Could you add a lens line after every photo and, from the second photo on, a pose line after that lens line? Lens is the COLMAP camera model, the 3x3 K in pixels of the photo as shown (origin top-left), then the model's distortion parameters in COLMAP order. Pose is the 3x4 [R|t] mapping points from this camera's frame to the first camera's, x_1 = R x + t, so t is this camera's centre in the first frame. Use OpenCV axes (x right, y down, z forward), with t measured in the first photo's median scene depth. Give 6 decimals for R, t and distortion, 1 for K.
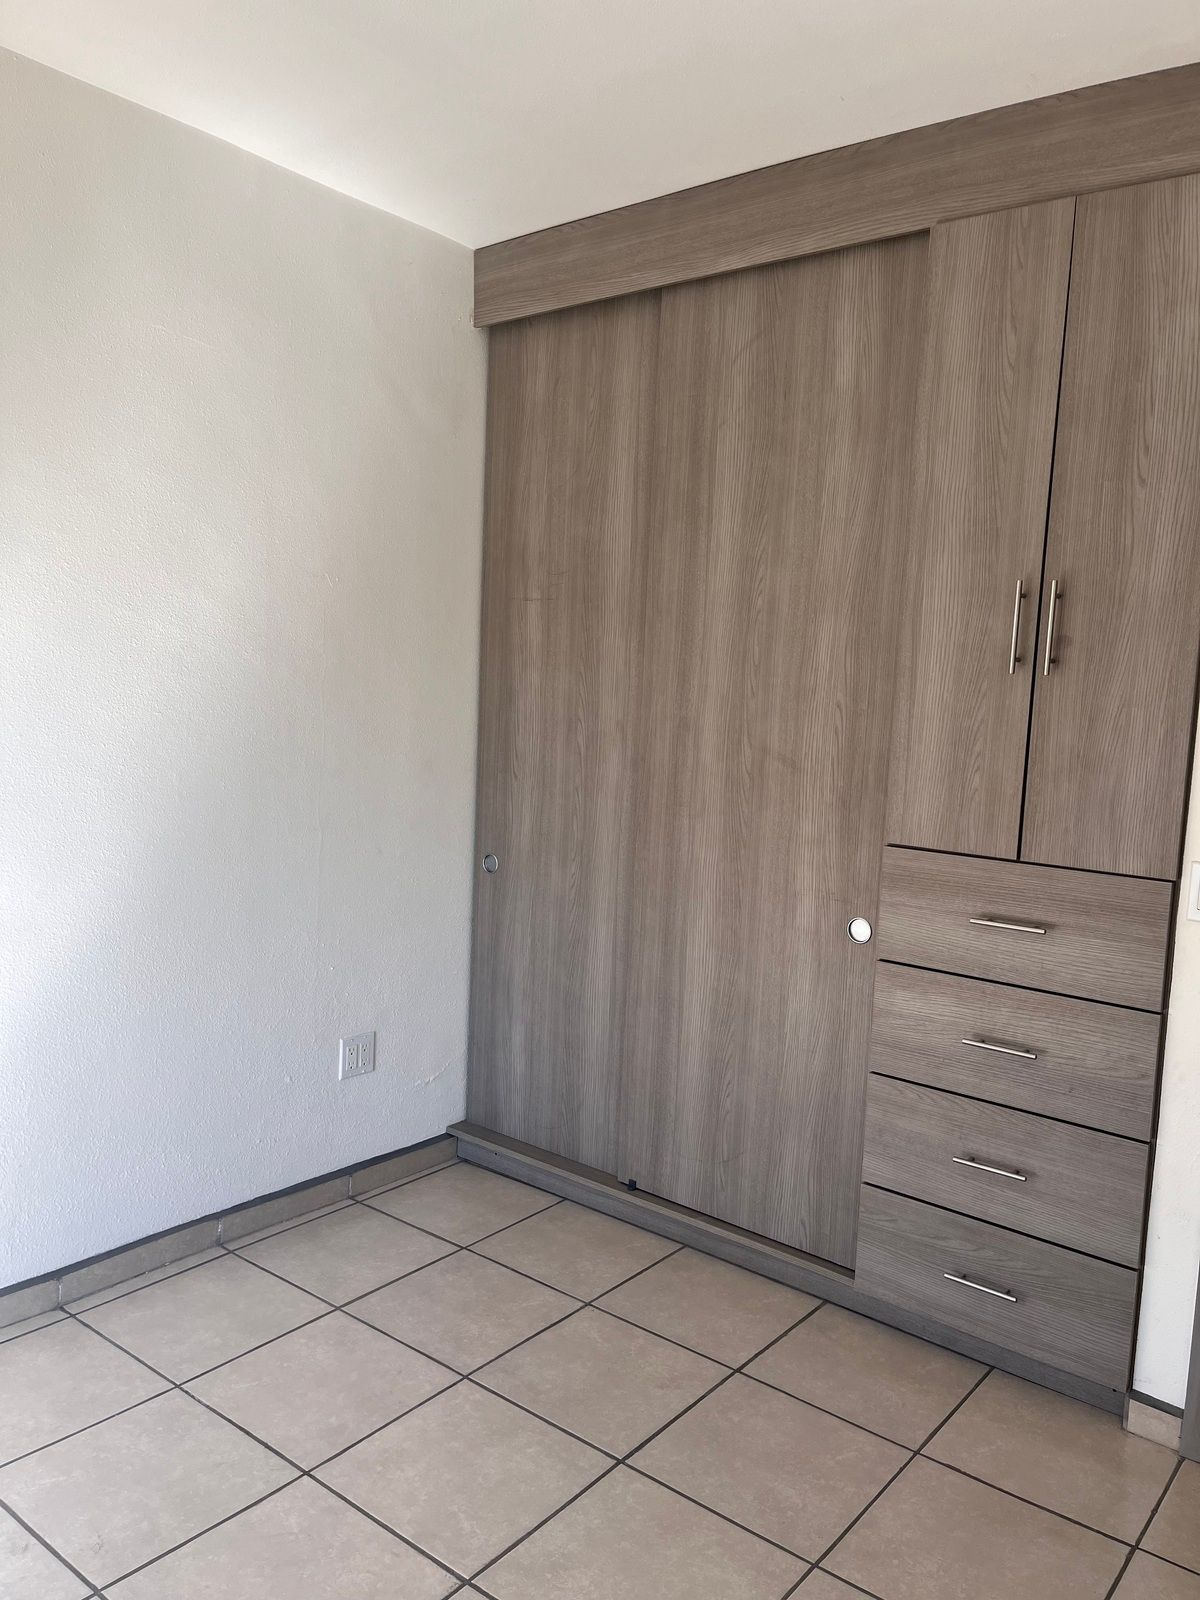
lens RADIAL K [[1218.3, 0, 600.1], [0, 1218.3, 805.2], [0, 0, 1]] dist [0.064007, -0.059696]
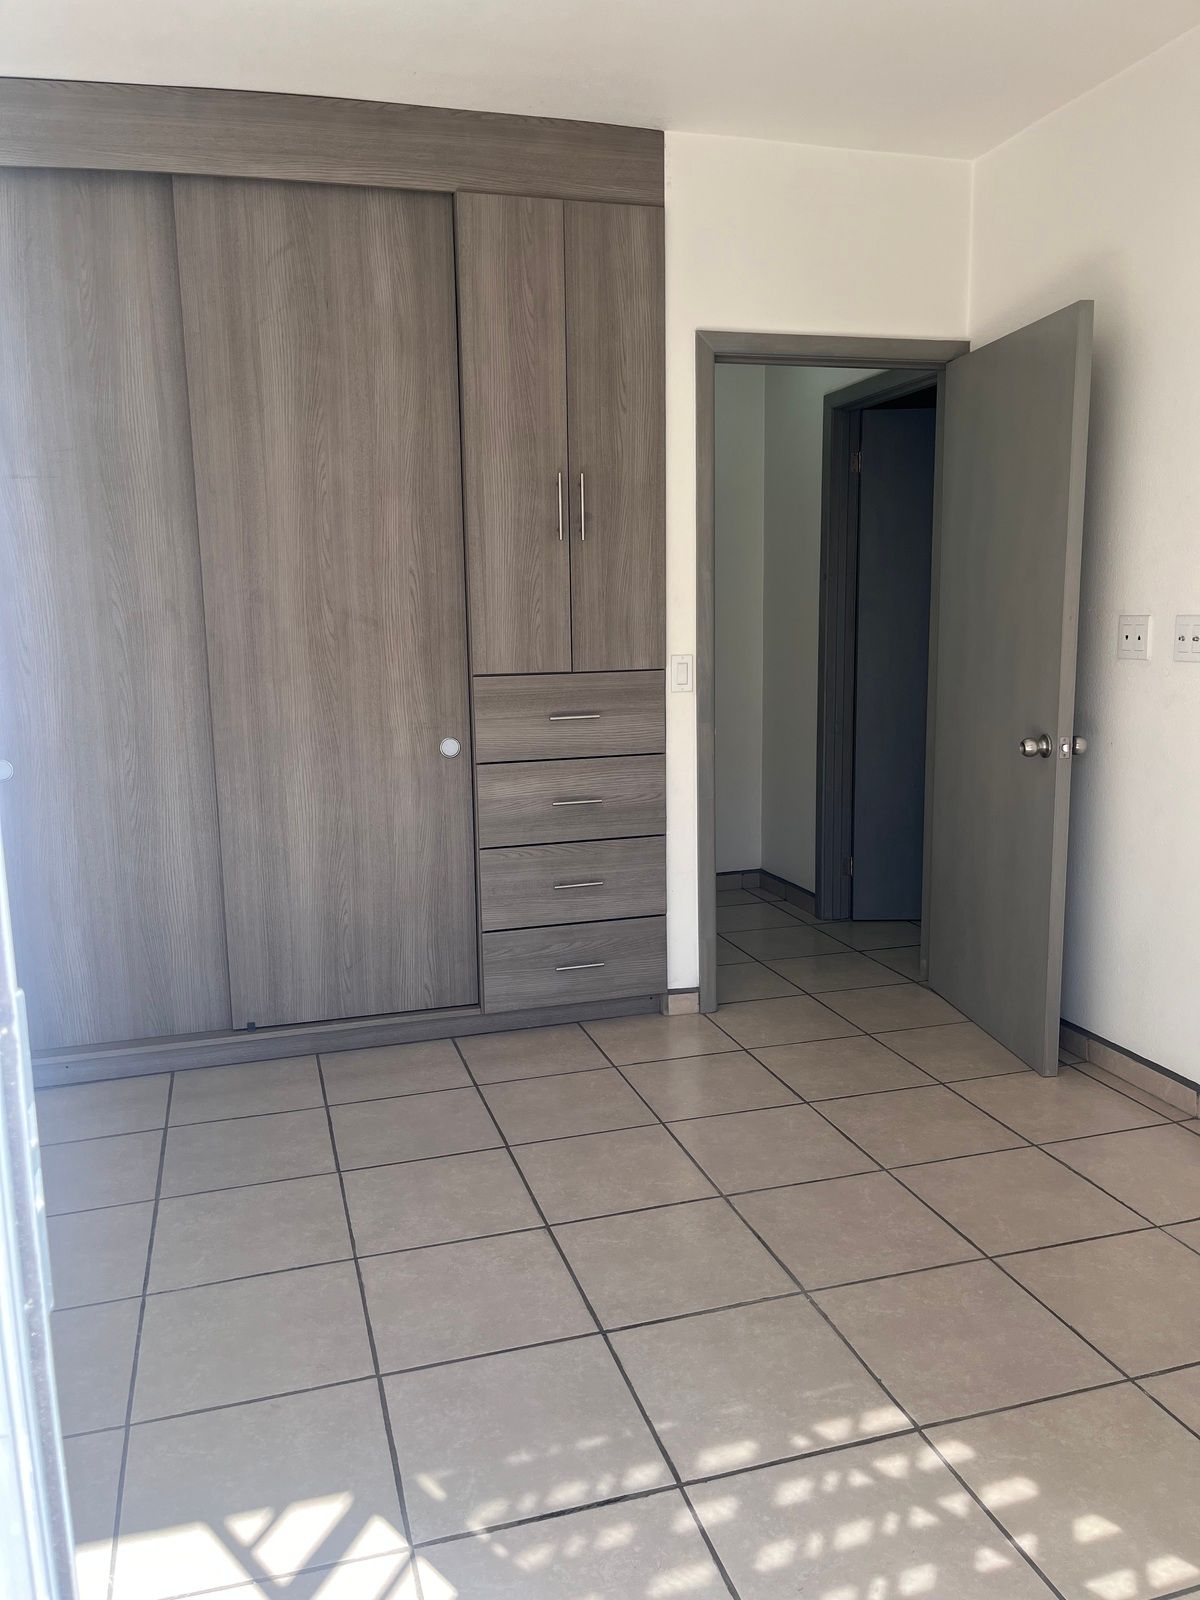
lens RADIAL K [[1218.3, 0, 600.1], [0, 1218.3, 805.2], [0, 0, 1]] dist [0.064007, -0.059696]
pose [[0.577257, -0.191113, 0.793883, -0.723758], [0.128405, 0.981375, 0.142881, -0.001148], [-0.806404, 0.019459, 0.591045, 0.111679]]
